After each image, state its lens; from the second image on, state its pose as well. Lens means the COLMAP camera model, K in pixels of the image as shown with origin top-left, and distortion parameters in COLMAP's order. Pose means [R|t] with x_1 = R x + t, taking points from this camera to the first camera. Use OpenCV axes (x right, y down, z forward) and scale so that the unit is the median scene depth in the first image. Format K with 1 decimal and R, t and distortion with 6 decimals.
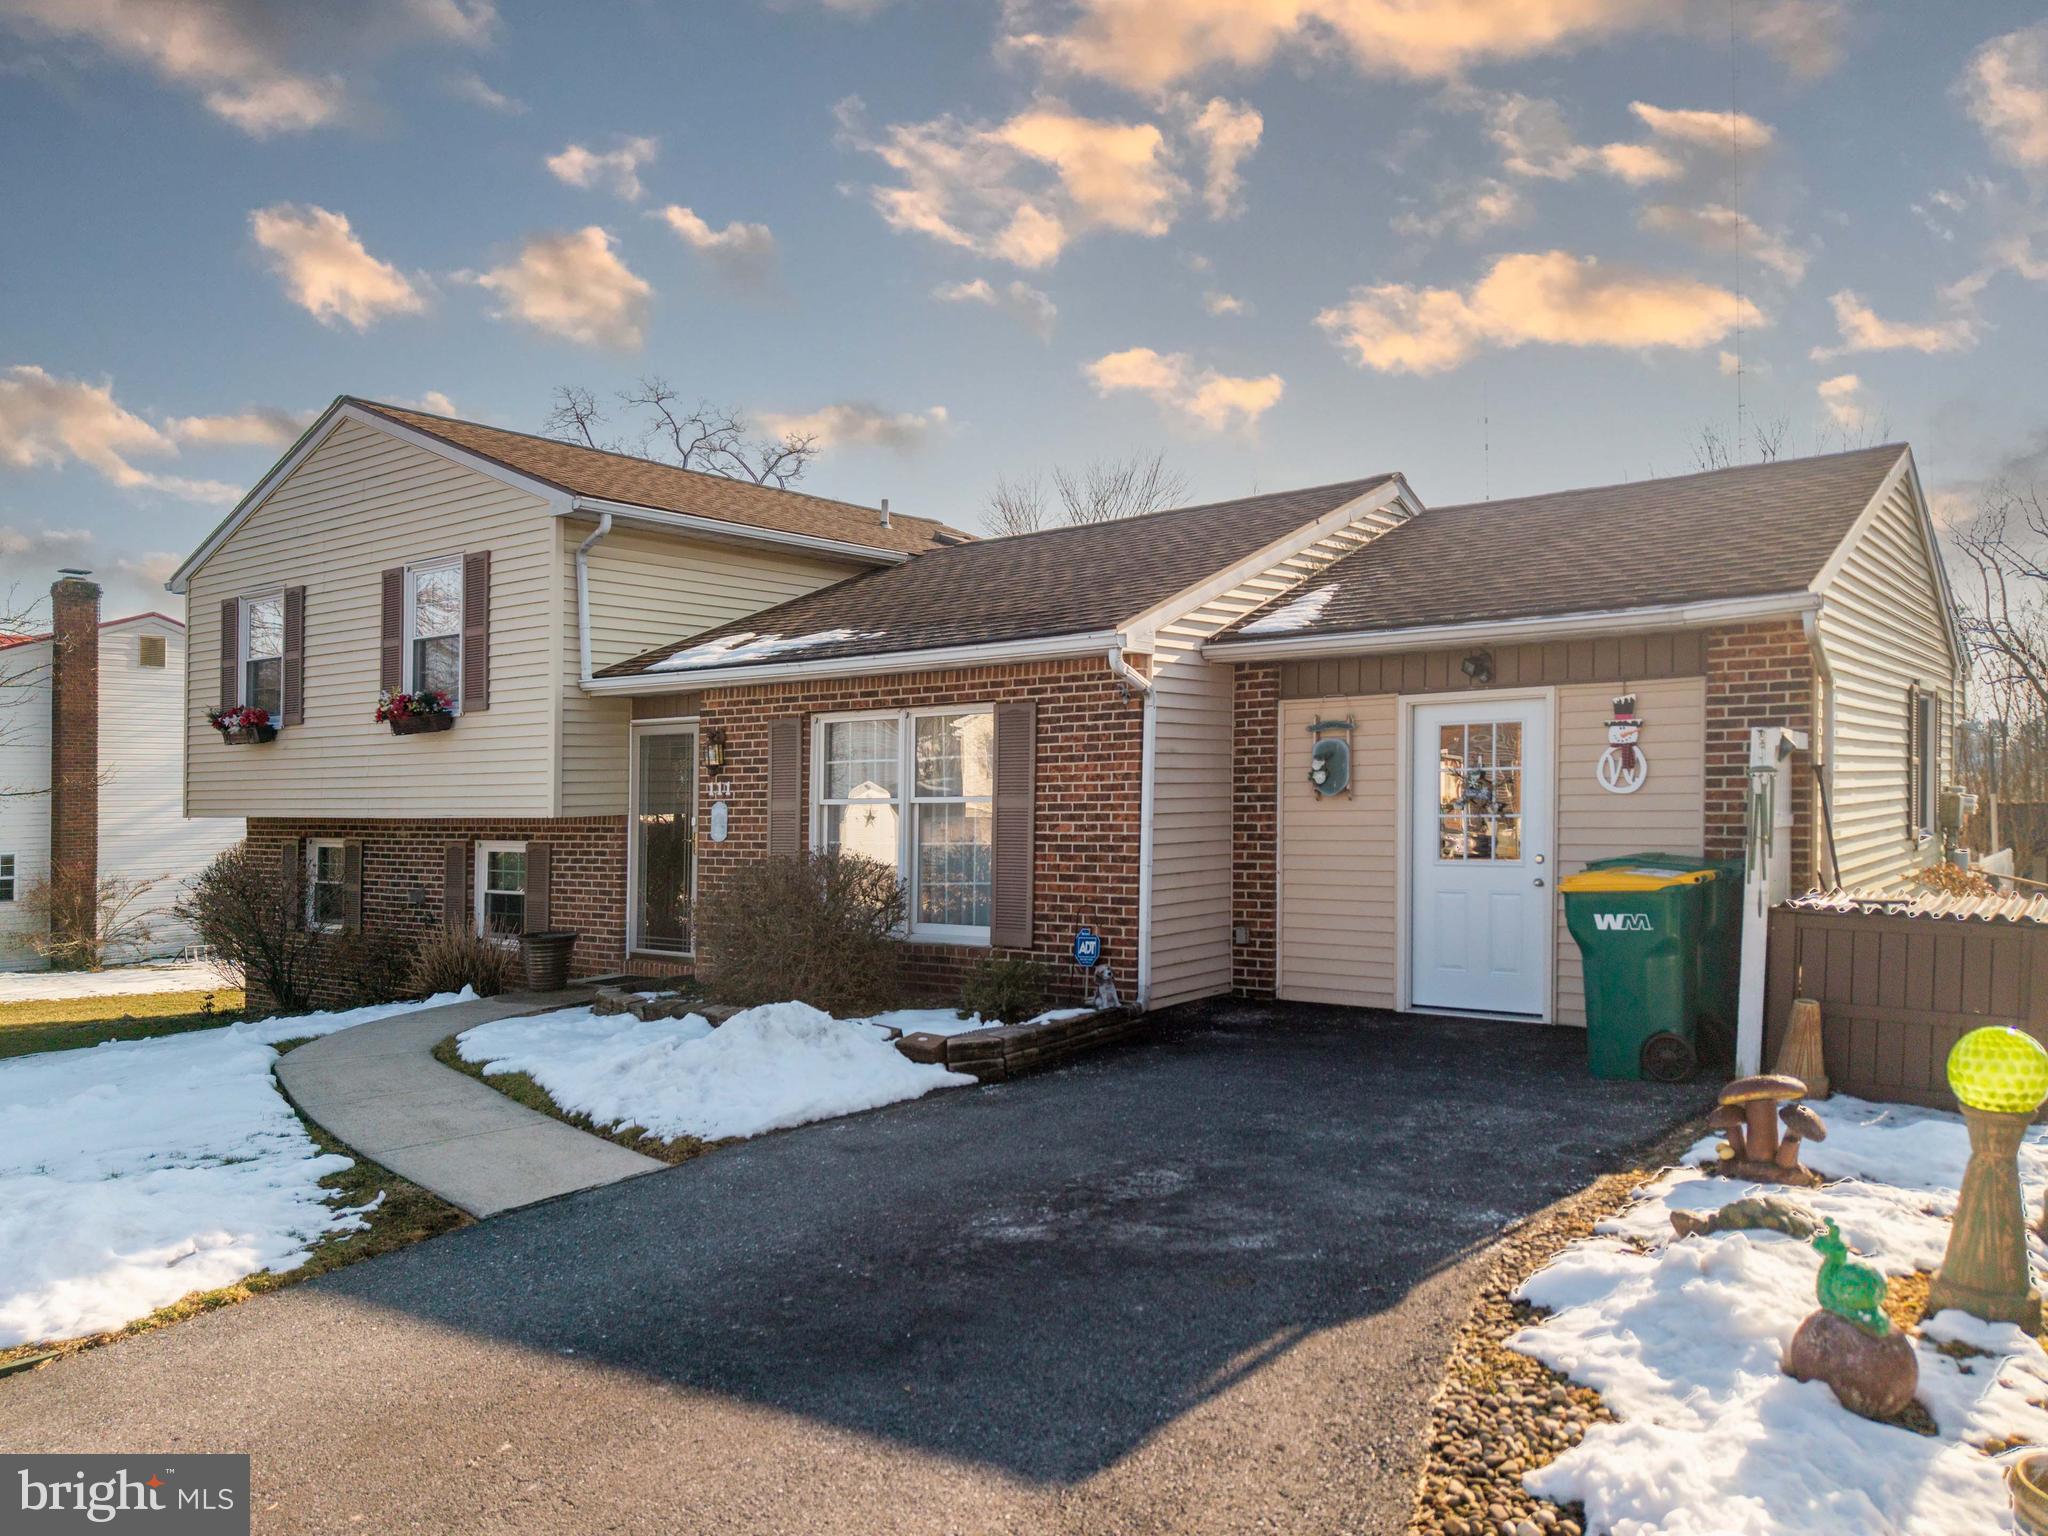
lens RADIAL K [[1597.1, 0, 1054.7], [0, 1597.1, 834.3], [0, 0, 1]] dist [0.220048, -0.386715]
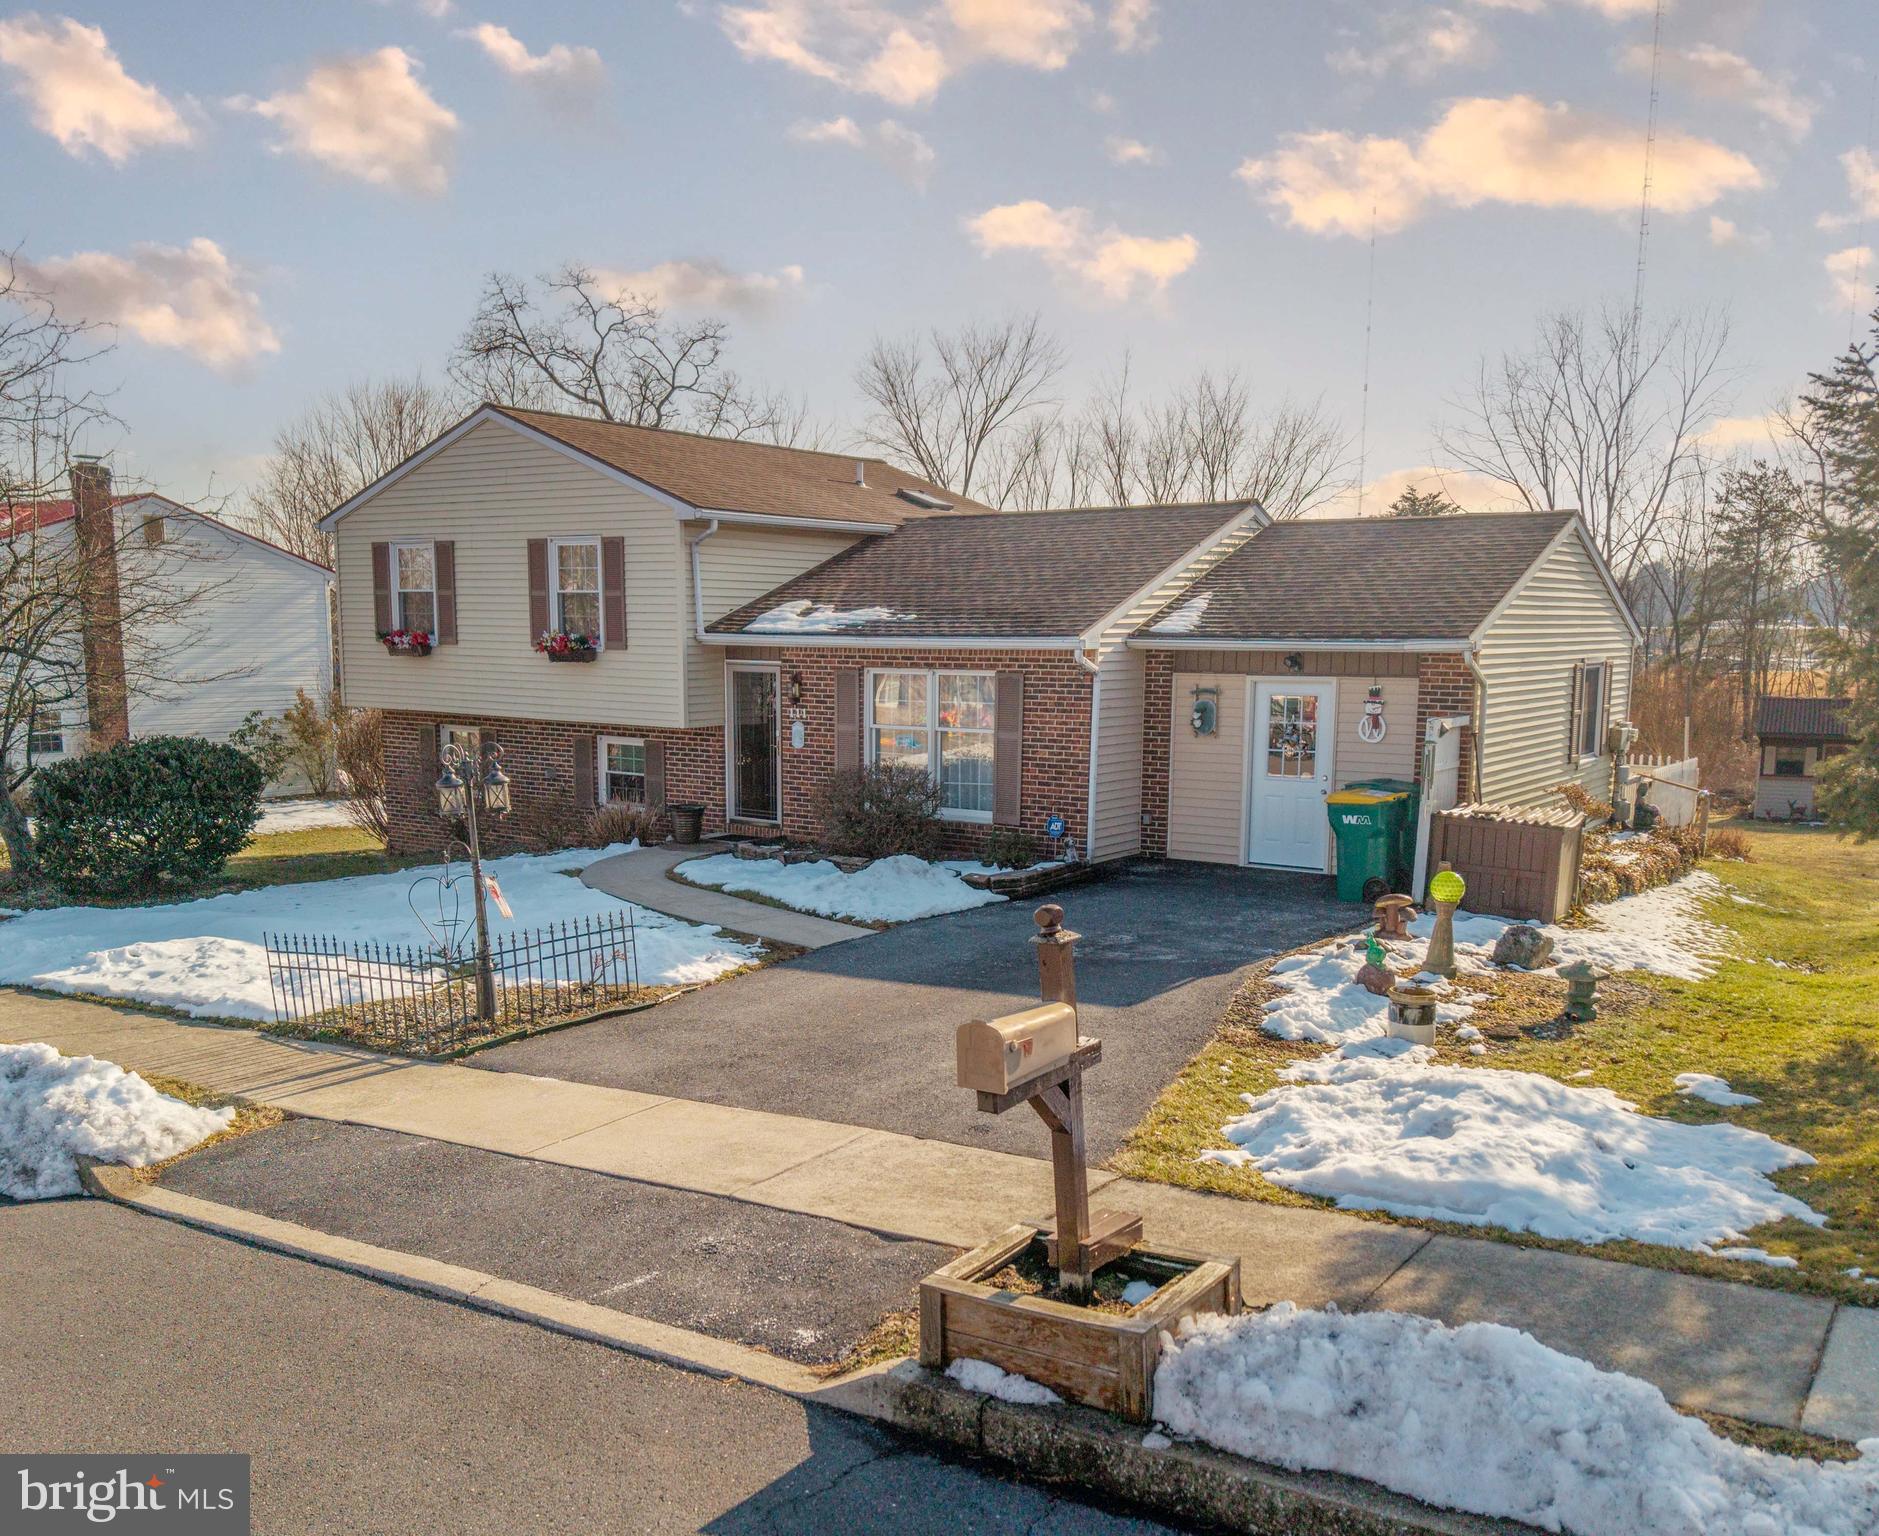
lens RADIAL K [[1746.4, 0, 940.0], [0, 1746.4, 809.2], [0, 0, 1]] dist [0.200083, -0.000999]
pose [[0.999369, 0.019313, 0.029793, -0.147036], [-0.021503, 0.996951, 0.075008, -0.076960], [-0.028253, -0.075601, 0.996738, -0.773473]]
